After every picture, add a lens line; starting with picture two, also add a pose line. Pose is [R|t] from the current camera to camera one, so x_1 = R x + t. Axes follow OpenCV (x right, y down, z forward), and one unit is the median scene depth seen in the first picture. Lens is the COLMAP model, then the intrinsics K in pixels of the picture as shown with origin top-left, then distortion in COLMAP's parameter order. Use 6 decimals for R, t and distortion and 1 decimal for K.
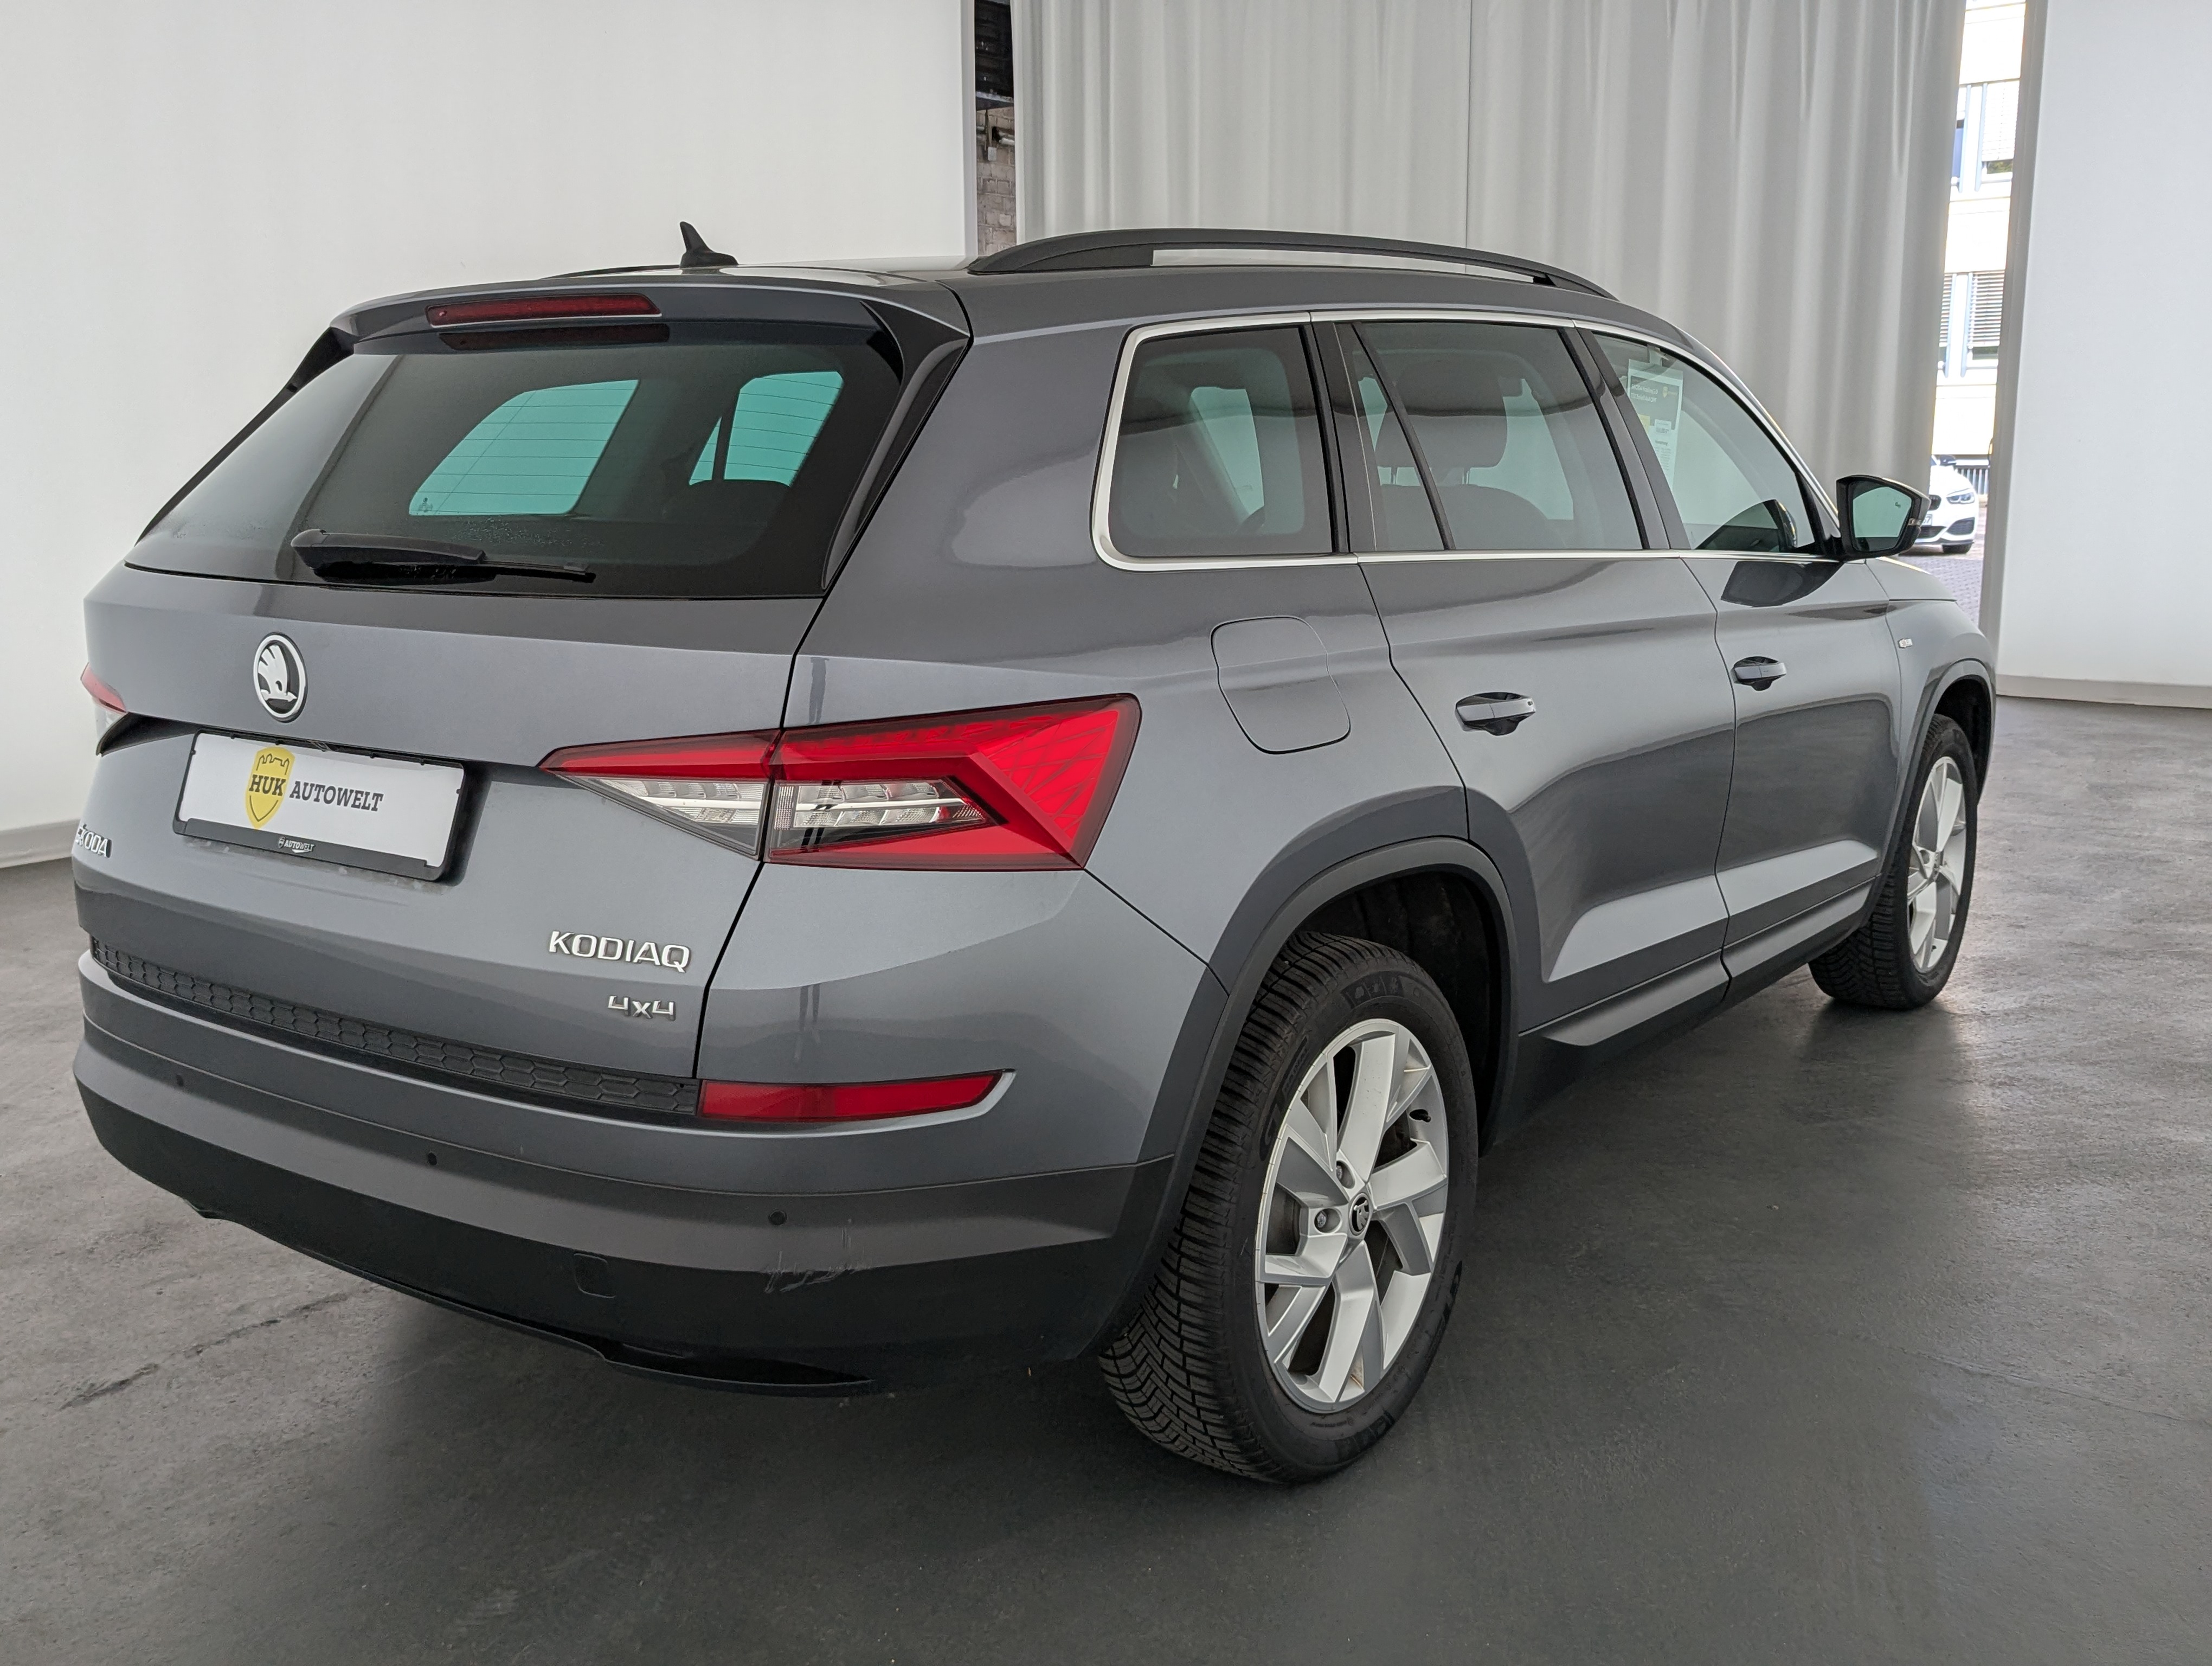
lens RADIAL K [[2086.0, 0, 1106.0], [0, 2086.0, 833.0], [0, 0, 1]] dist [0.050444, -0.021196]
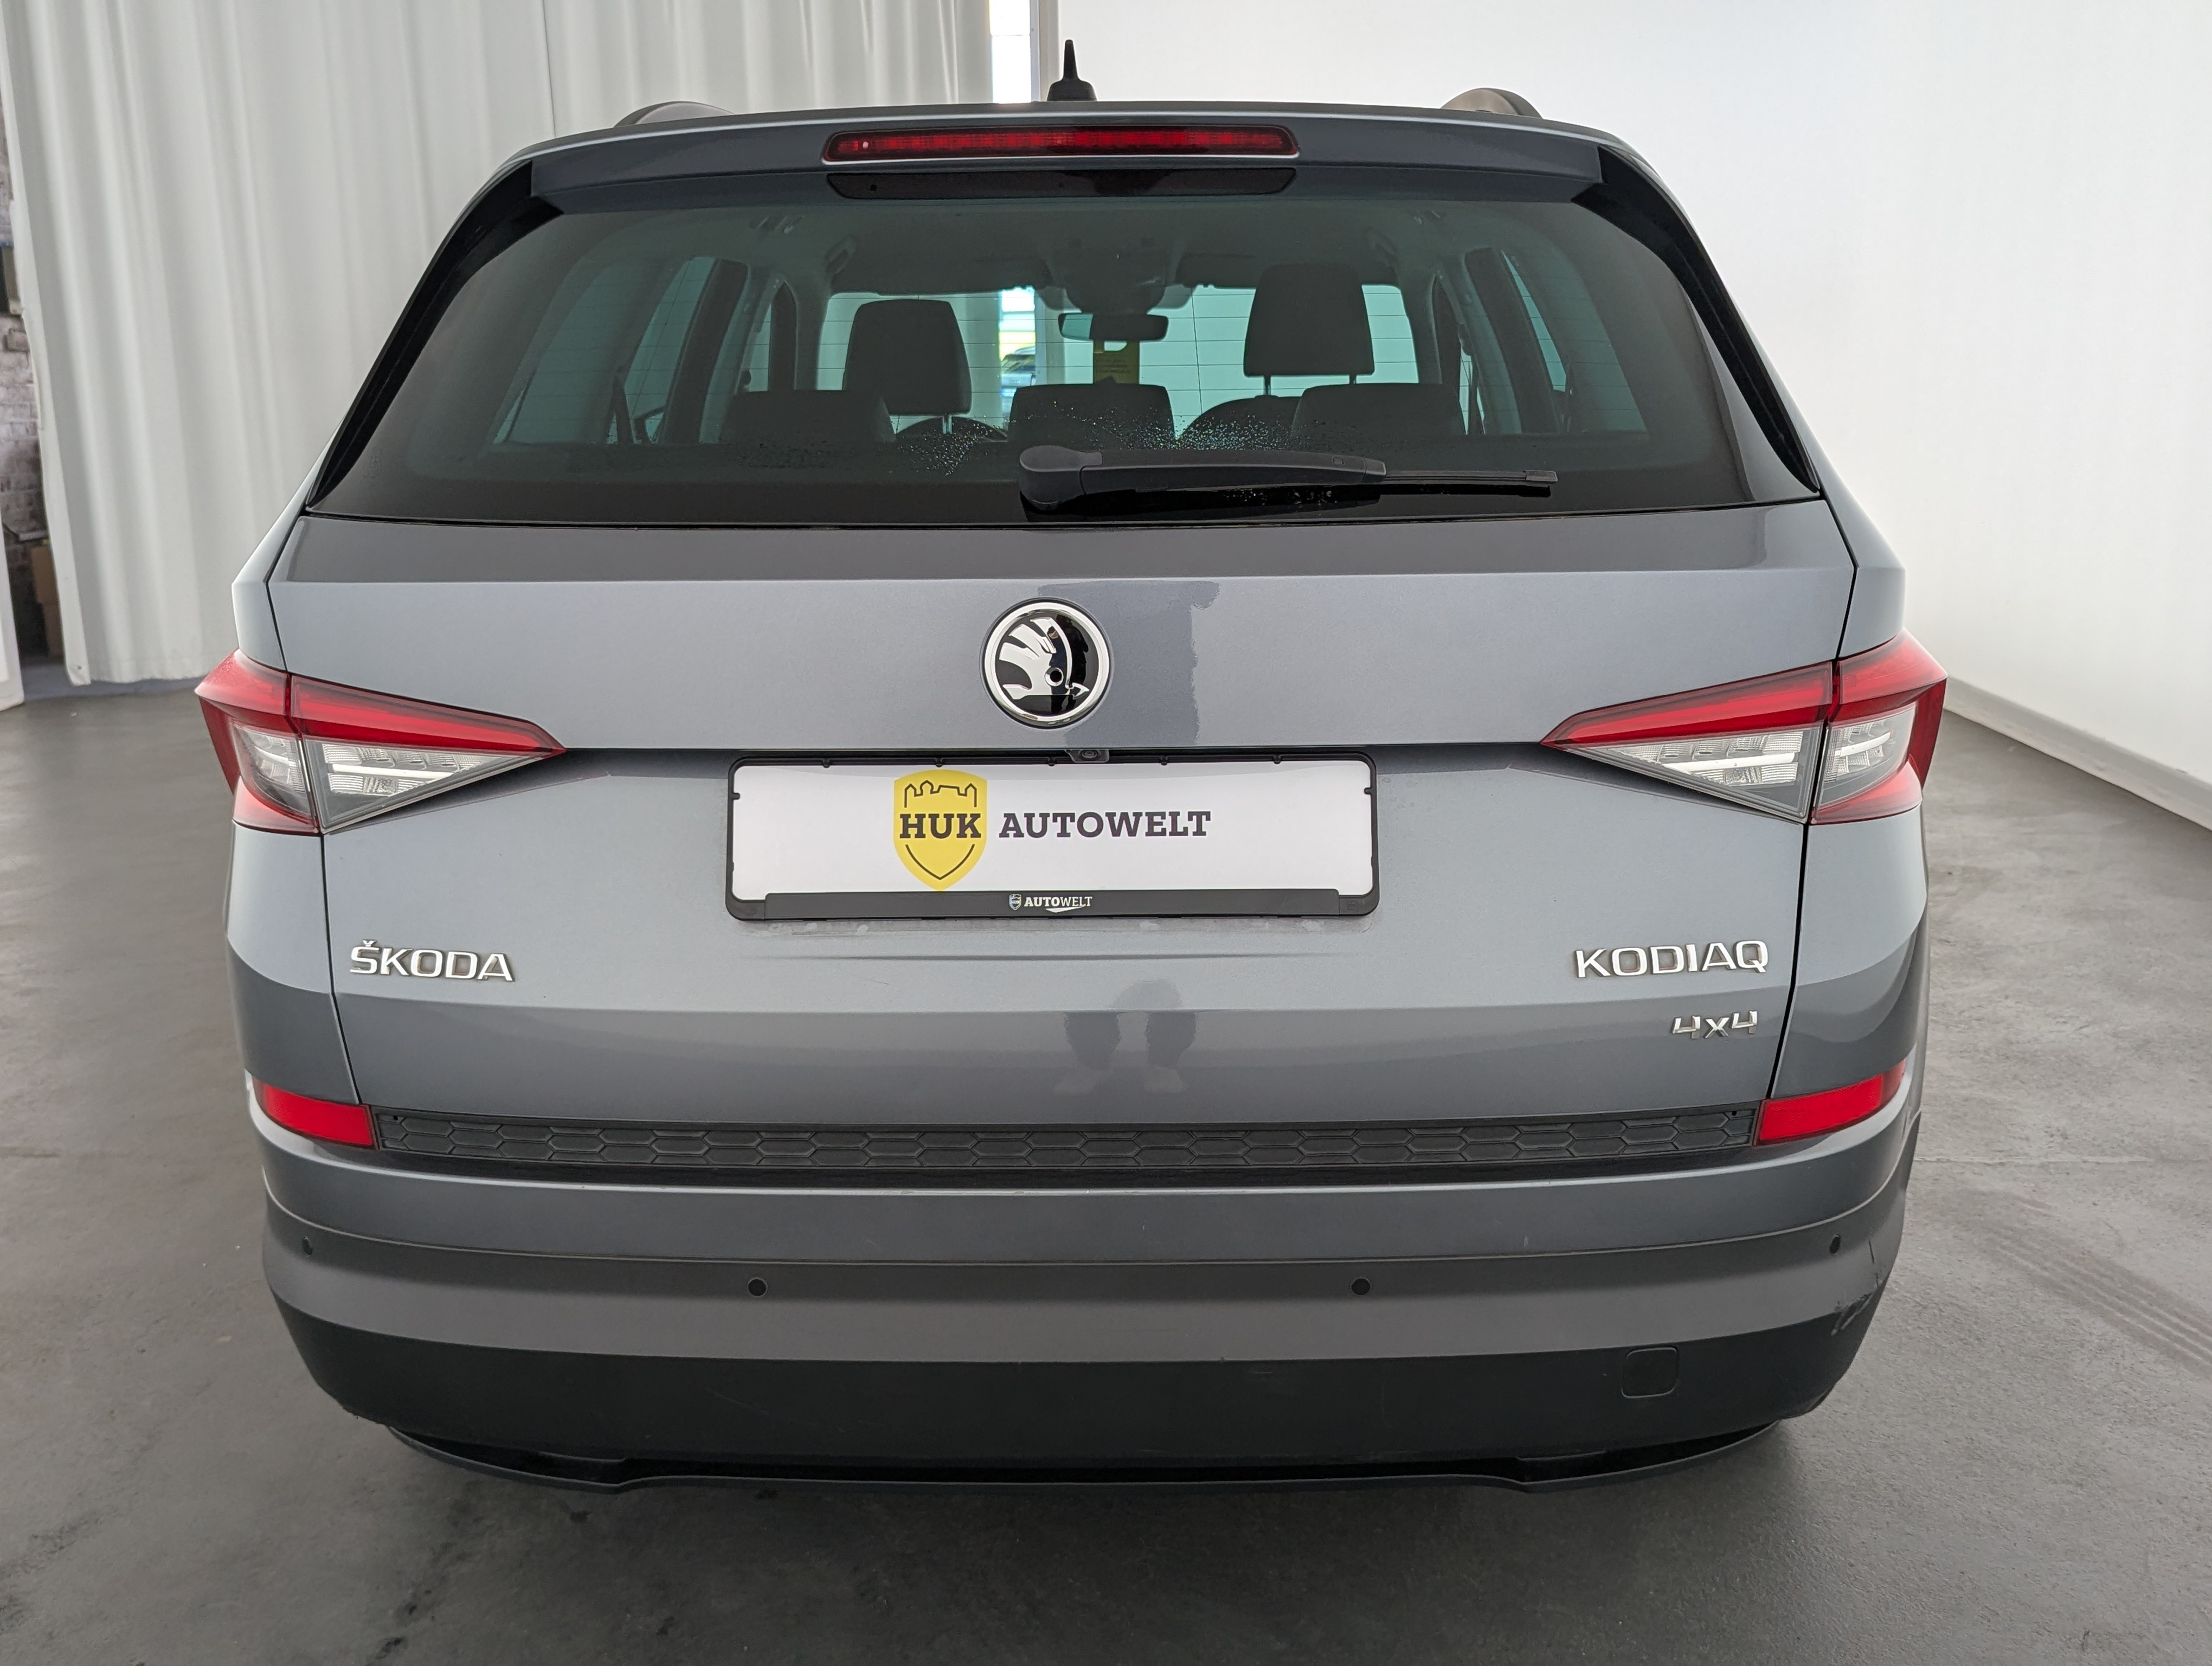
lens RADIAL K [[1857.1, 0, 1111.9], [0, 1857.1, 860.2], [0, 0, 1]] dist [0.040122, -0.006455]
pose [[0.826943, -0.145549, 0.543122, -0.775460], [0.111325, 0.989177, 0.095585, -0.071724], [-0.551156, -0.018580, 0.834195, 0.518583]]
